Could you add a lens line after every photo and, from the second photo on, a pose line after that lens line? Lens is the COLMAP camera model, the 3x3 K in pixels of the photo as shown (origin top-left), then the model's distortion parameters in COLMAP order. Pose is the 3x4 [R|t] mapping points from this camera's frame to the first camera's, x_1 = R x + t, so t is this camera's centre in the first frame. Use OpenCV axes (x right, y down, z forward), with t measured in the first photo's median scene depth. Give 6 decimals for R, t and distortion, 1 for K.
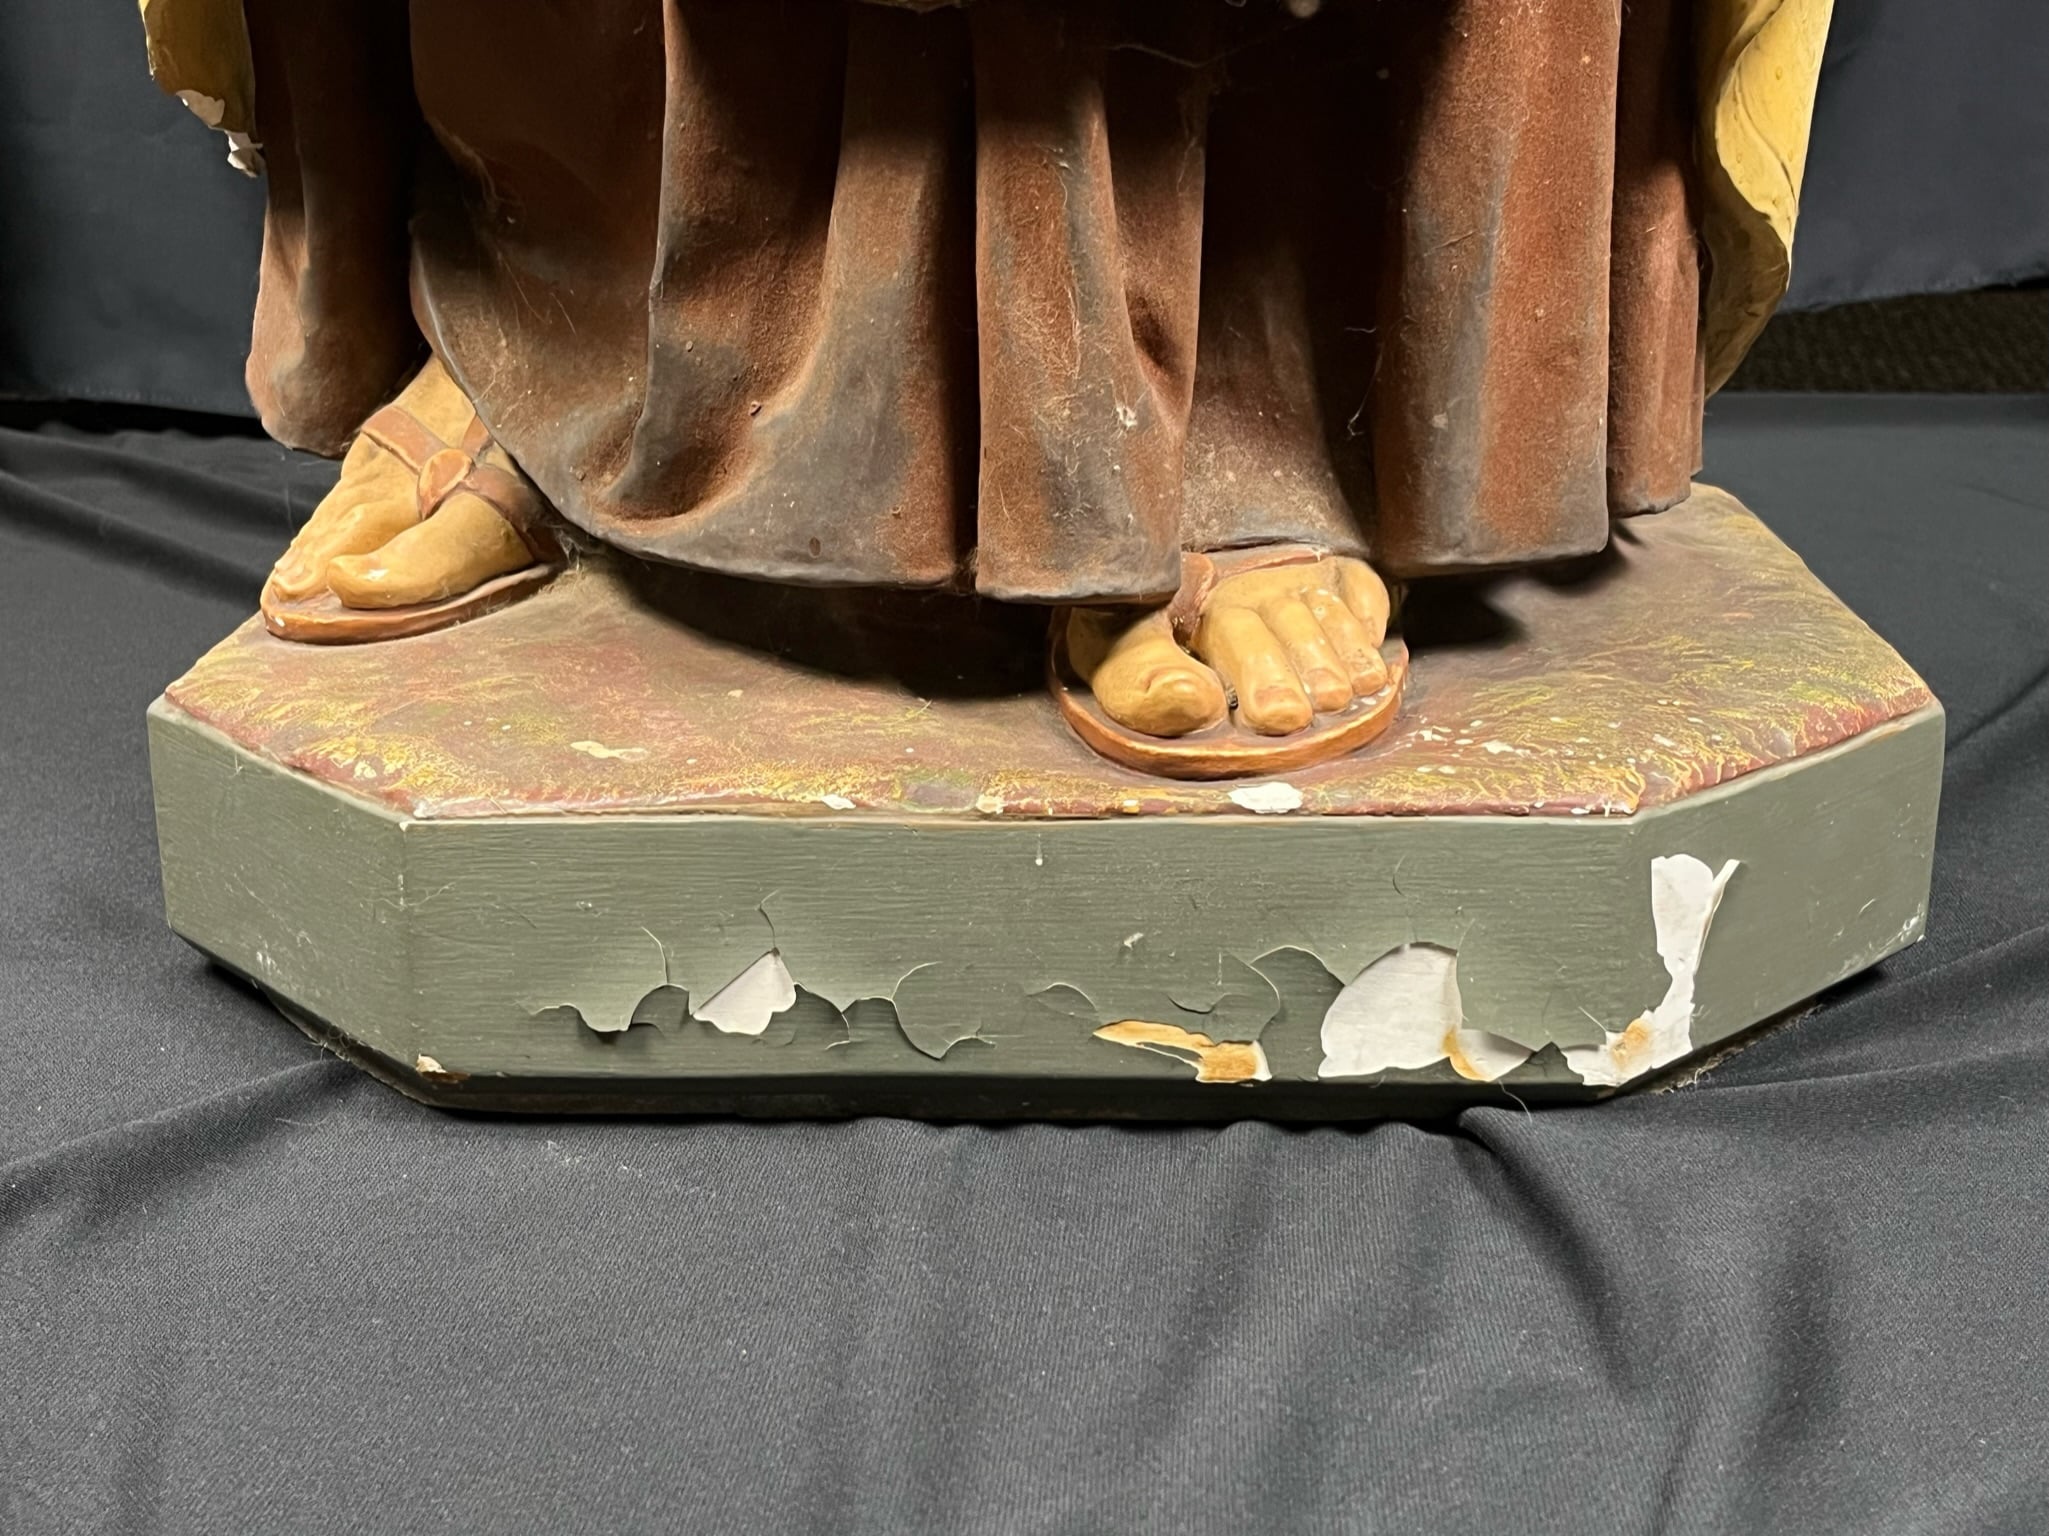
lens RADIAL K [[2563.4, 0, 1019.8], [0, 2563.4, 773.0], [0, 0, 1]] dist [0.109697, 0.000000]
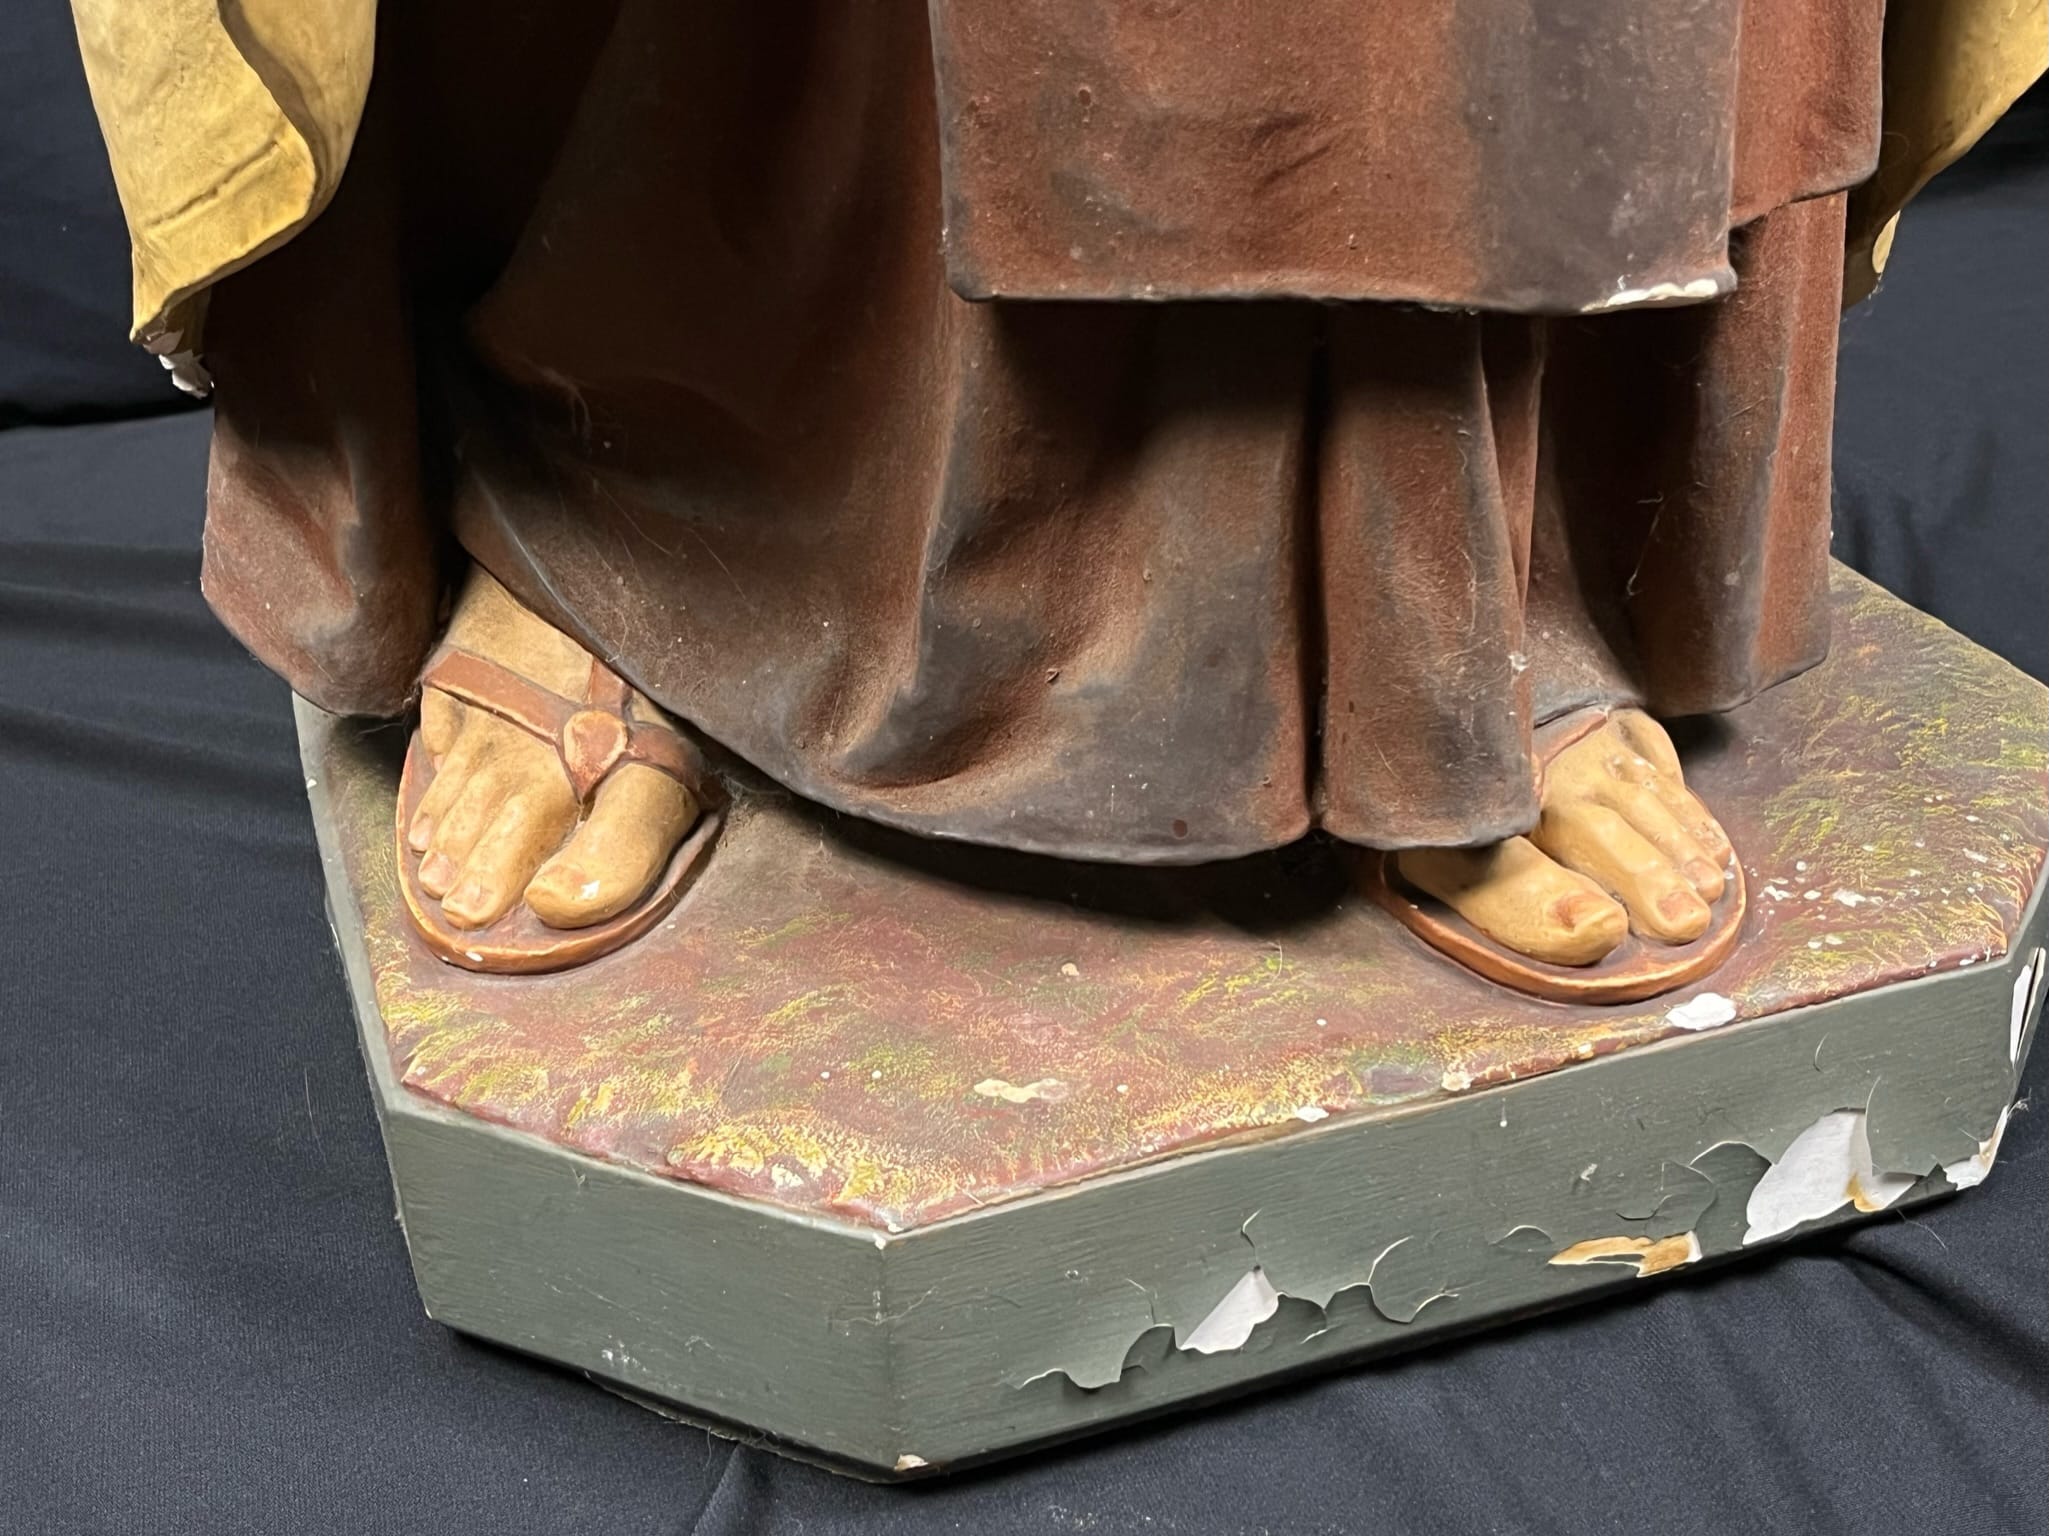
lens RADIAL K [[2563.4, 0, 1021.7], [0, 2563.4, 769.1], [0, 0, 1]] dist [0.109697, 0.000000]
pose [[0.934745, -0.198190, 0.294912, -0.415819], [0.147830, 0.971664, 0.184432, -0.297291], [-0.323108, -0.128800, 0.937556, 0.137939]]
